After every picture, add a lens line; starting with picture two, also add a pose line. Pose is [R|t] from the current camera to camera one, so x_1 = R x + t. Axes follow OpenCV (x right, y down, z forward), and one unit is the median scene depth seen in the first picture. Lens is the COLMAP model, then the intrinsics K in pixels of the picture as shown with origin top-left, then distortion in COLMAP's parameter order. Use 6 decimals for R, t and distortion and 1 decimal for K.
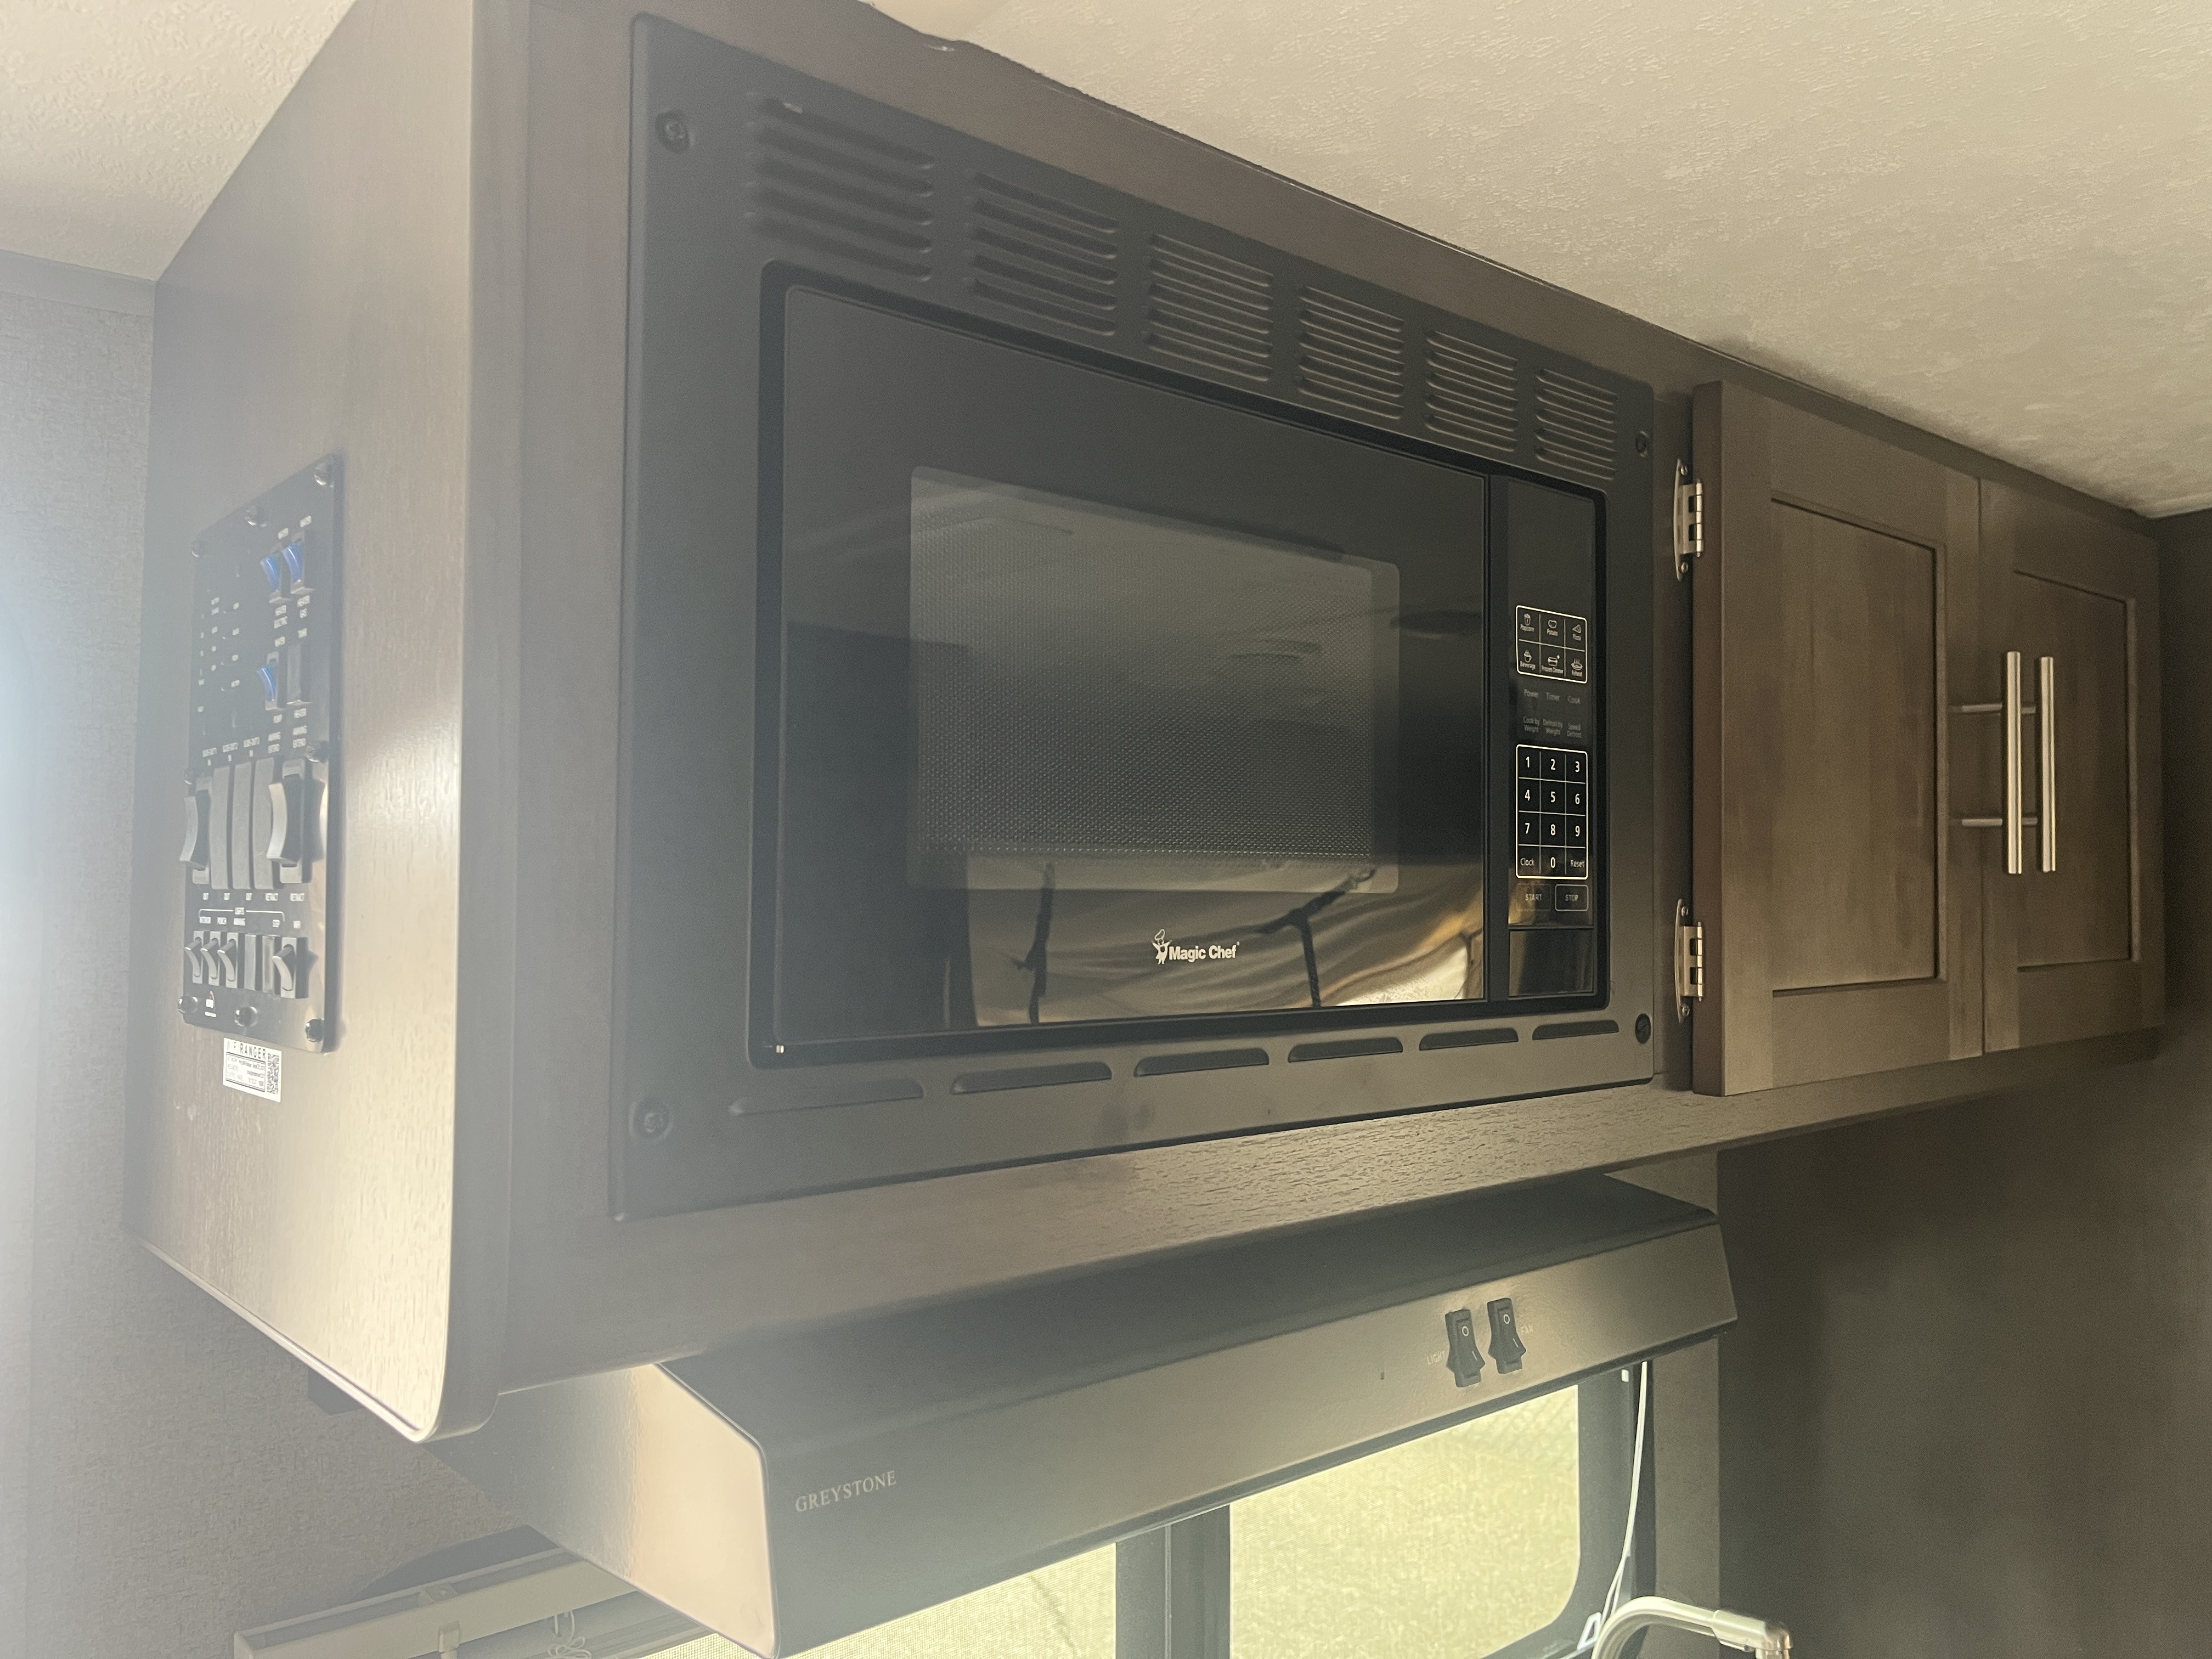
lens RADIAL K [[1680.6, 0, 1113.5], [0, 1680.6, 847.0], [0, 0, 1]] dist [0.064238, -0.088173]
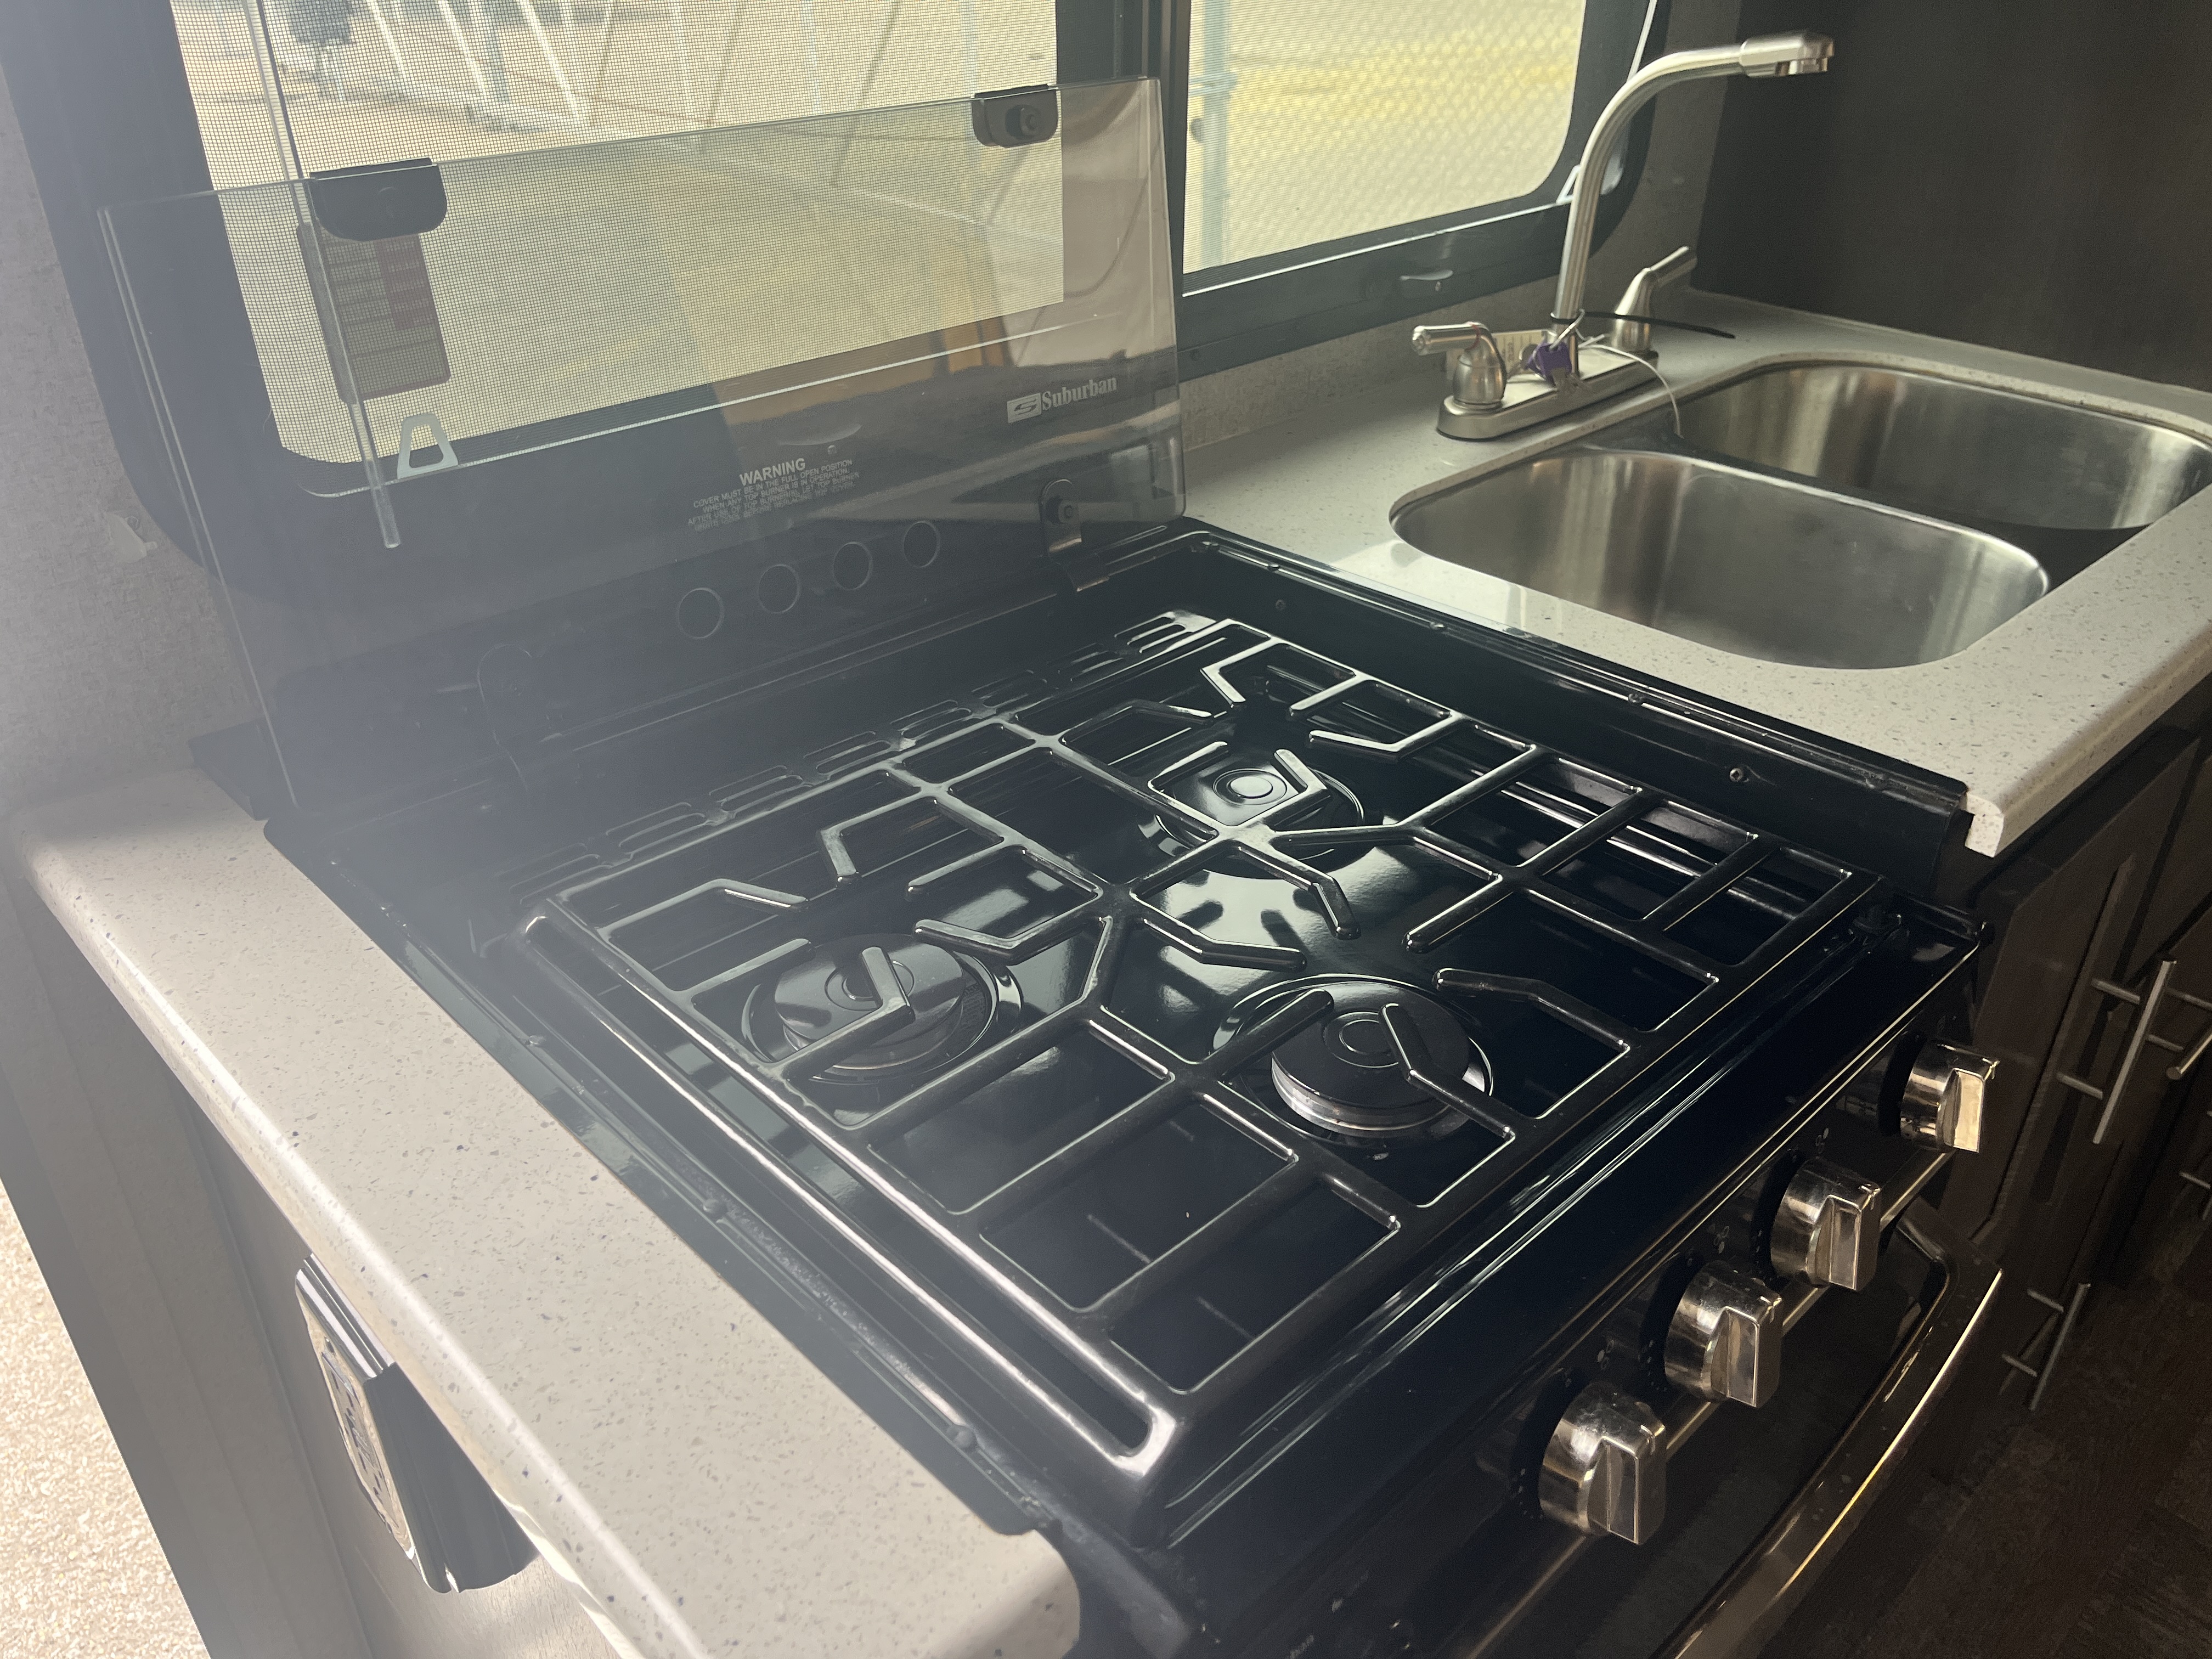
lens RADIAL K [[1681.0, 0, 1097.4], [0, 1681.0, 832.5], [0, 0, 1]] dist [0.067667, -0.089743]
pose [[0.999316, -0.020241, 0.030962, -0.014855], [0.000622, 0.846087, 0.533045, 0.442260], [-0.036986, -0.532661, 0.845520, 0.088628]]
